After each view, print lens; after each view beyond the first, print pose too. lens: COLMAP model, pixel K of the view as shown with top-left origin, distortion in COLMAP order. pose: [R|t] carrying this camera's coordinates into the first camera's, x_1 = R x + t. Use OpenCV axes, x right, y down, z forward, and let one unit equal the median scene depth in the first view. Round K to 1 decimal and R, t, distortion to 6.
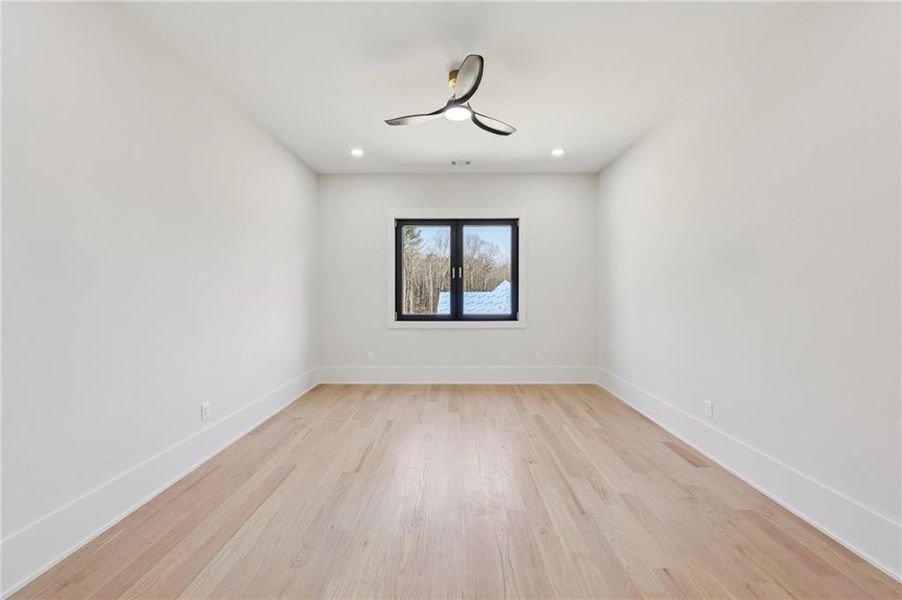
lens RADIAL K [[365.9, 0, 451.0], [0, 365.9, 300.0], [0, 0, 1]] dist [-0.000702, -0.000127]
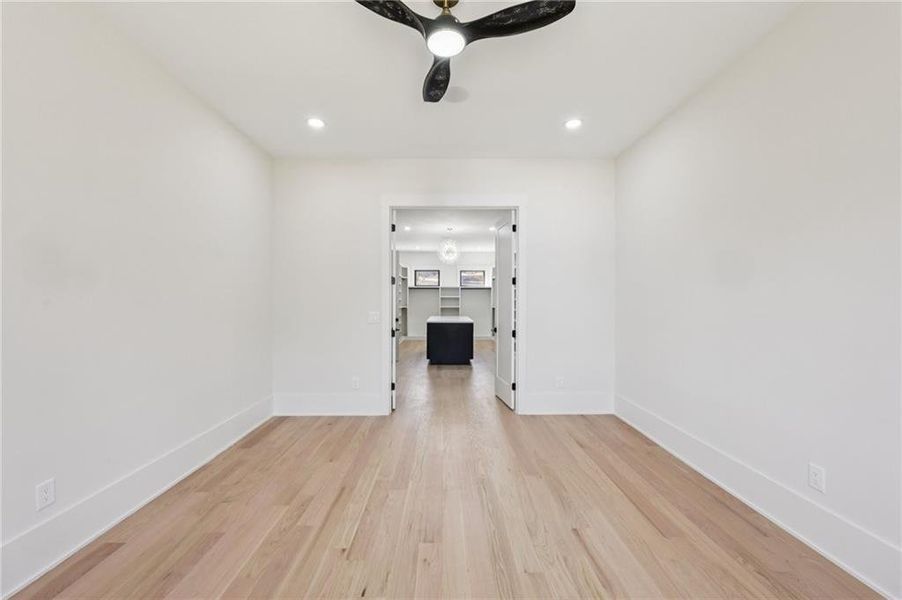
lens RADIAL K [[365.9, 0, 451.0], [0, 365.9, 300.0], [0, 0, 1]] dist [-0.000702, -0.000127]
pose [[-0.999651, 0.004547, -0.026014, 0.031651], [0.004078, 0.999829, 0.018024, -0.047976], [0.026092, 0.017912, -0.999499, 1.894890]]
